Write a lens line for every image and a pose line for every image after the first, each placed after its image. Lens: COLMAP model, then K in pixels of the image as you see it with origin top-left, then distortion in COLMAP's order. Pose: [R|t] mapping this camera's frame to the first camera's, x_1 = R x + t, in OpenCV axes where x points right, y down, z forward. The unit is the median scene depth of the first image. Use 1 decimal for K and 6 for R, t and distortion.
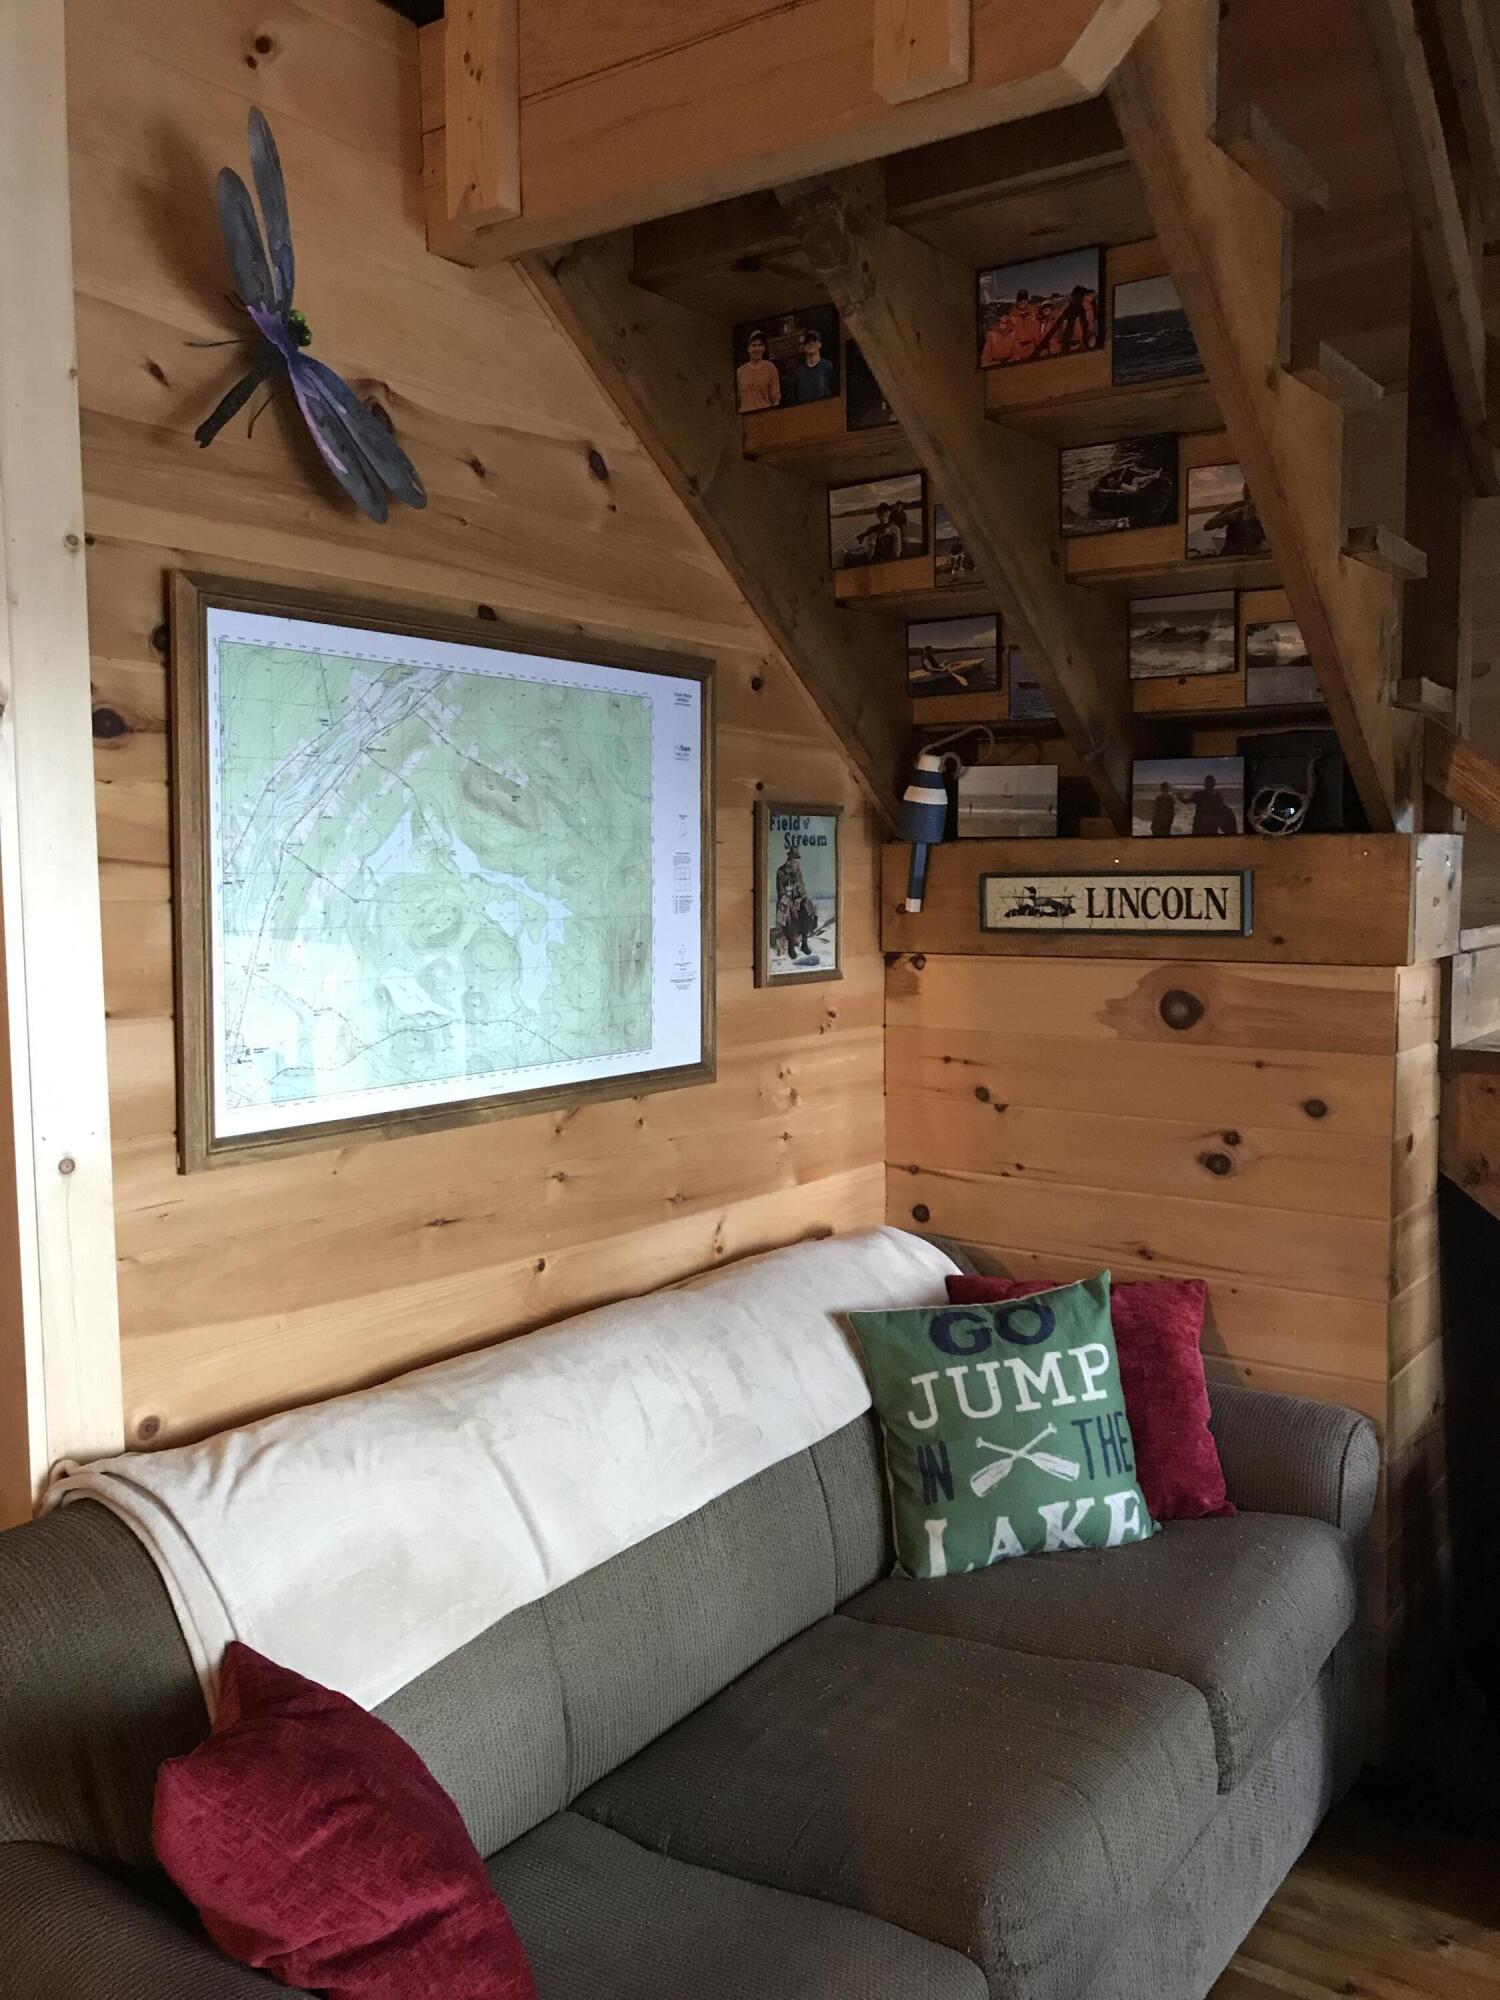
lens RADIAL K [[1631.8, 0, 750.0], [0, 1631.8, 1000.0], [0, 0, 1]] dist [0.062737, -0.151699]
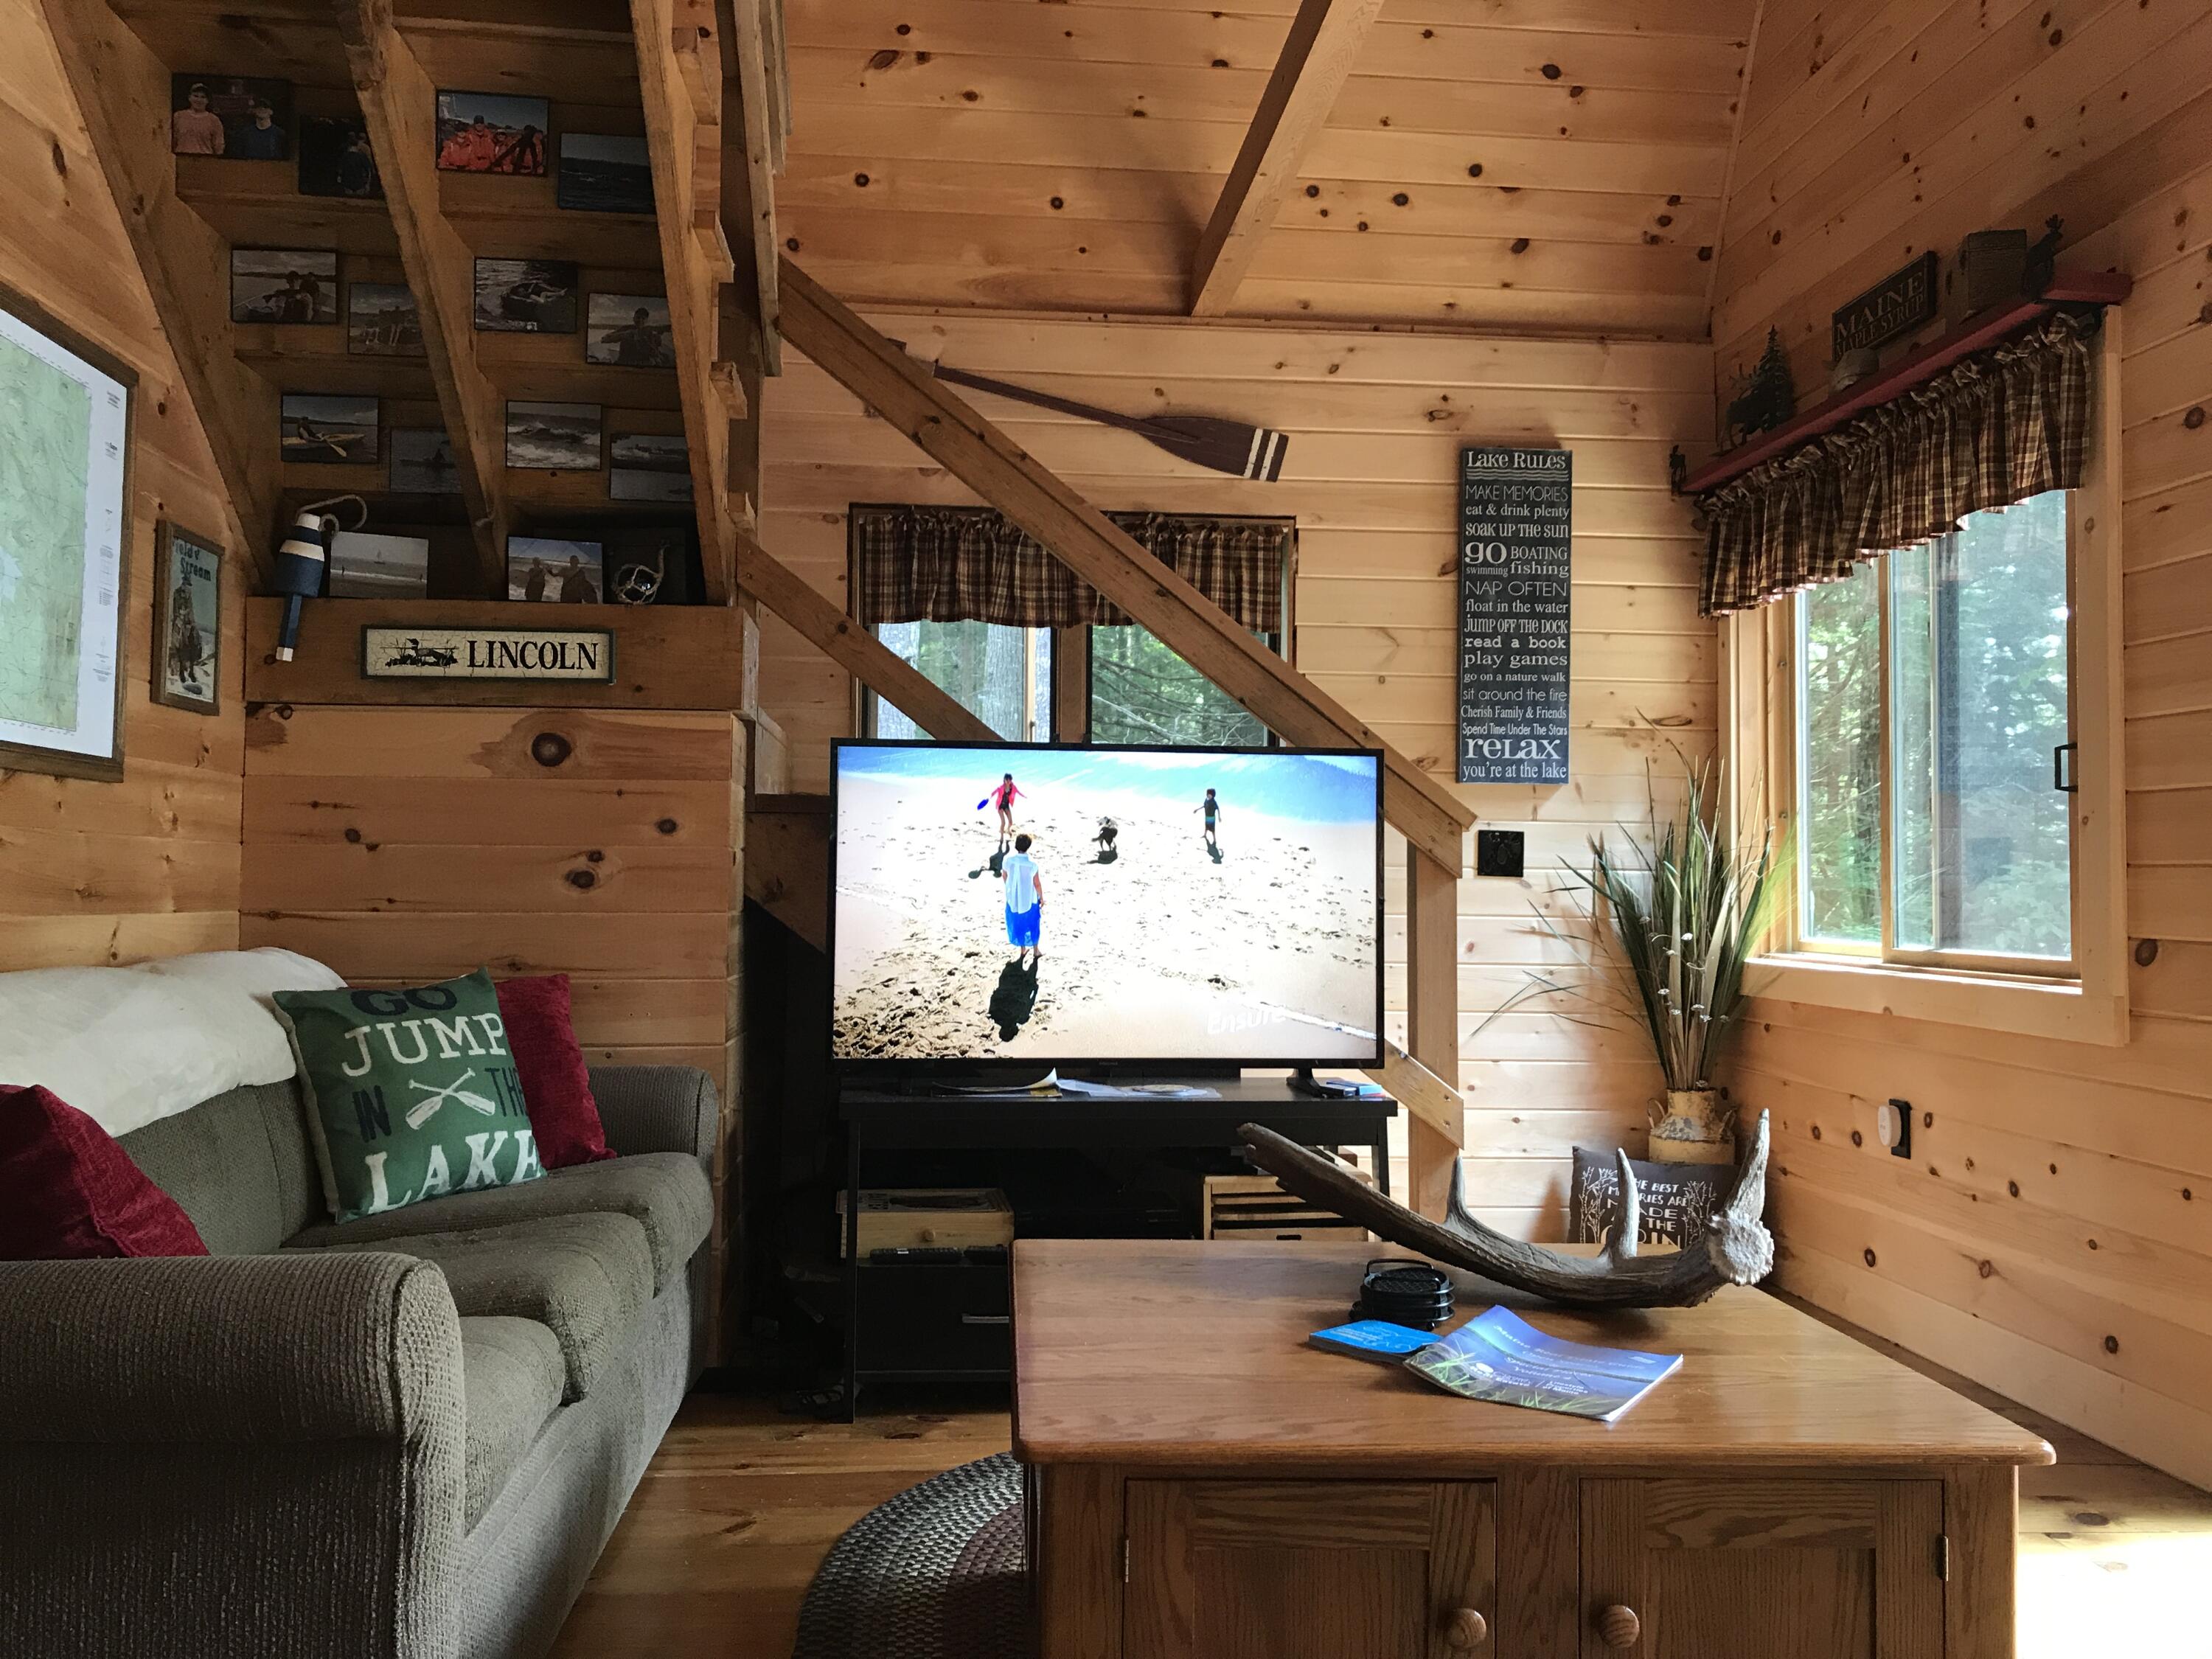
lens RADIAL K [[1844.5, 0, 1106.0], [0, 1844.5, 829.5], [0, 0, 1]] dist [-0.106758, 0.147301]
pose [[0.774668, 0.043172, 0.630893, -0.248778], [0.016792, 0.995911, -0.088769, 0.185780], [-0.632145, 0.079360, 0.770775, -0.241840]]
